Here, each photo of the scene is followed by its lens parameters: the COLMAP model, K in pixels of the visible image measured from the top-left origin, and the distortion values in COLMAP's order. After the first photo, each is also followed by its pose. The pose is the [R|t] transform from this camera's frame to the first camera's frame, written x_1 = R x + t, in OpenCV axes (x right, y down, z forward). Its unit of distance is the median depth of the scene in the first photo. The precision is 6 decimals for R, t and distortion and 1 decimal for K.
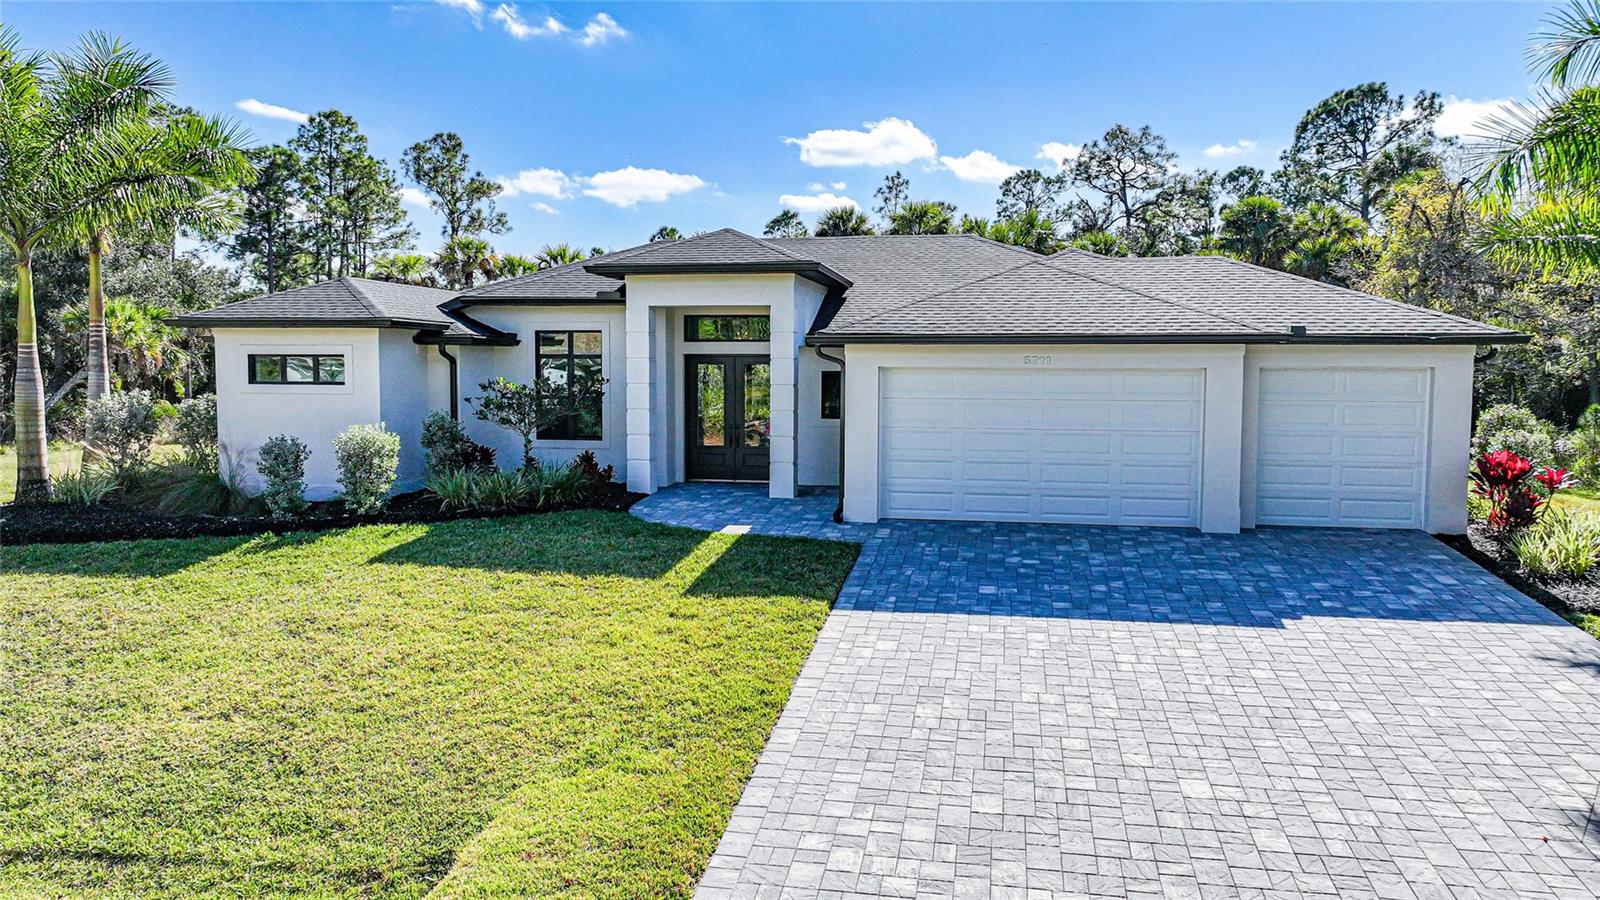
lens RADIAL K [[1123.2, 0, 806.3], [0, 1123.2, 451.1], [0, 0, 1]] dist [-0.008238, 0.027442]
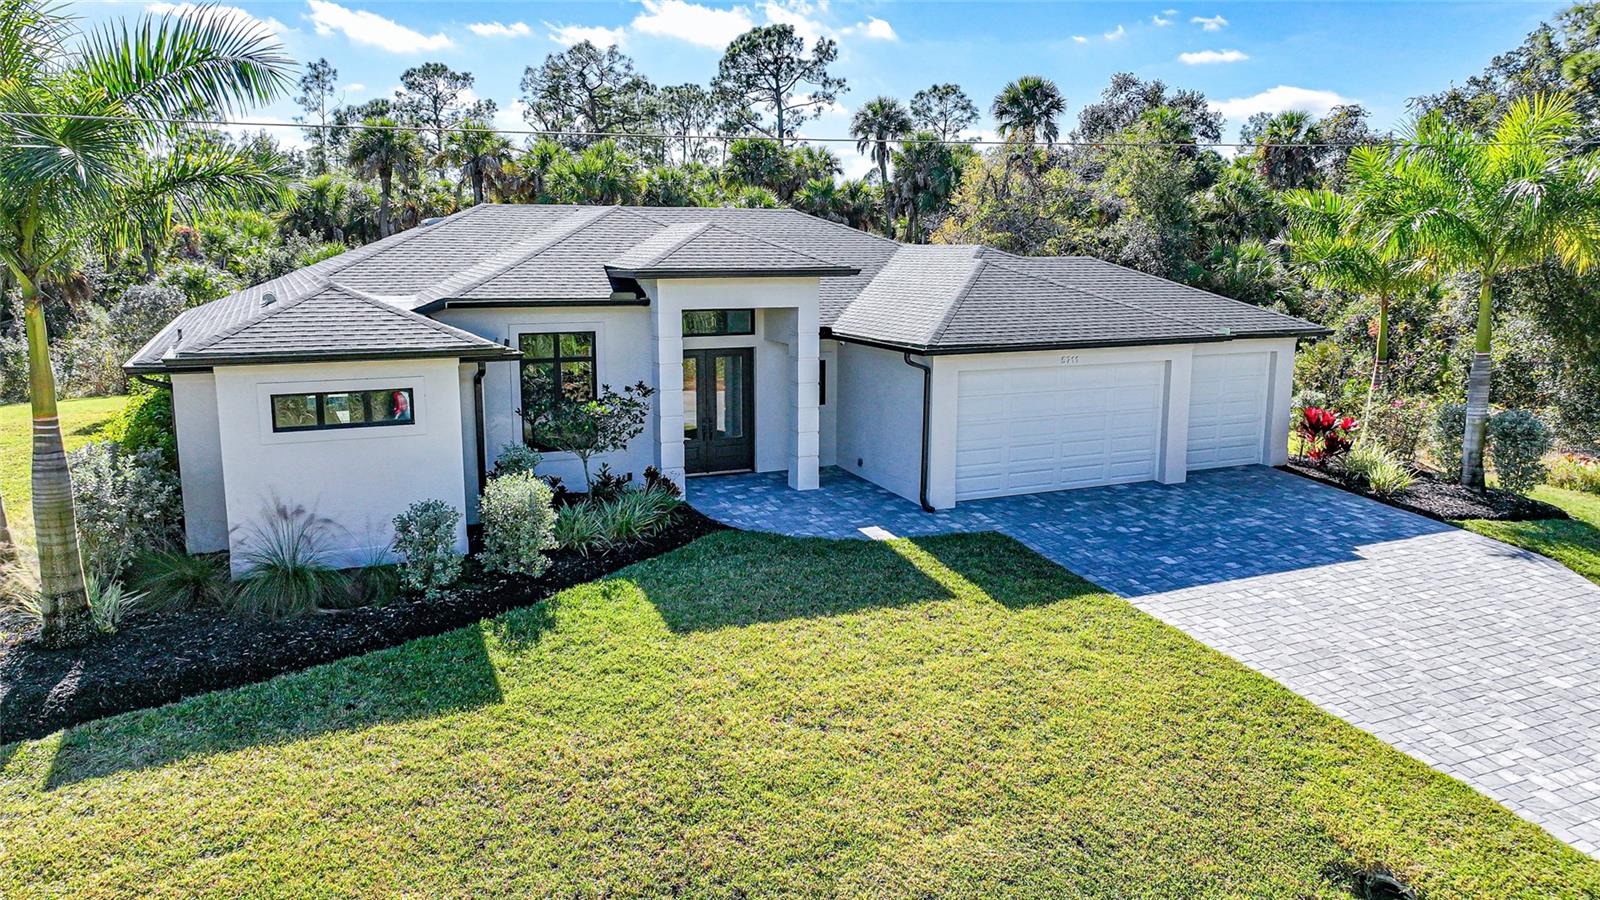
lens RADIAL K [[1123.2, 0, 806.3], [0, 1123.2, 451.1], [0, 0, 1]] dist [-0.008238, 0.027442]
pose [[0.809581, -0.105099, 0.577523, -0.654814], [0.044691, 0.992021, 0.117882, -0.123420], [-0.585304, -0.069625, 0.807819, 0.158341]]
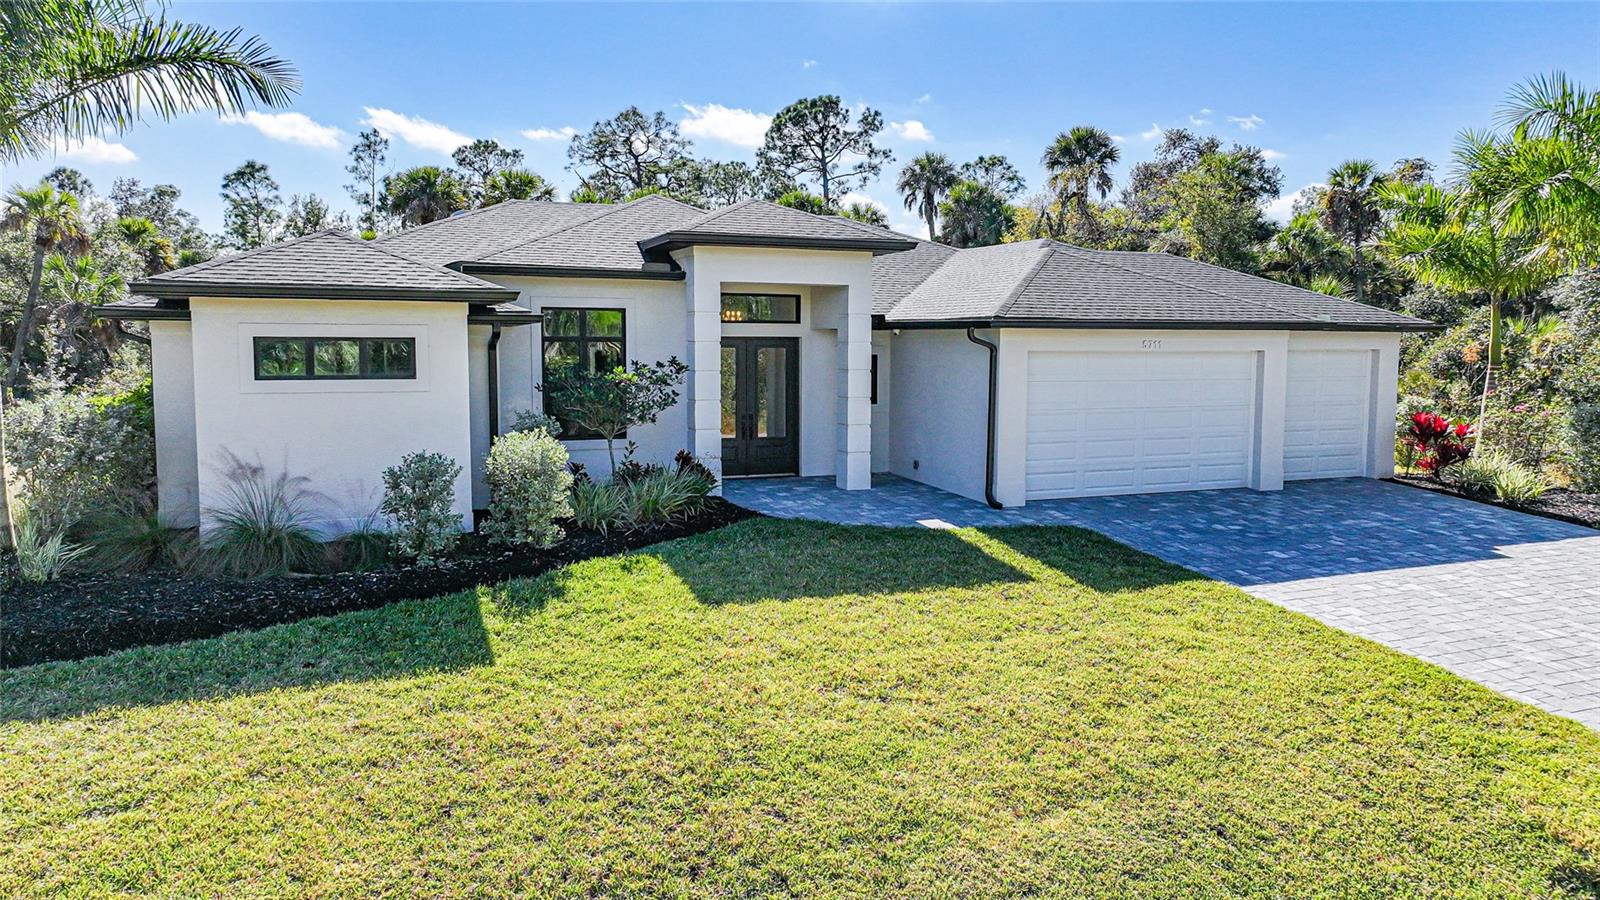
lens RADIAL K [[1123.2, 0, 806.3], [0, 1123.2, 451.1], [0, 0, 1]] dist [-0.008238, 0.027442]
pose [[0.831514, -0.053393, 0.552931, -0.603826], [0.042525, 0.998567, 0.032475, -0.024194], [-0.553873, -0.003490, 0.832594, 0.247665]]
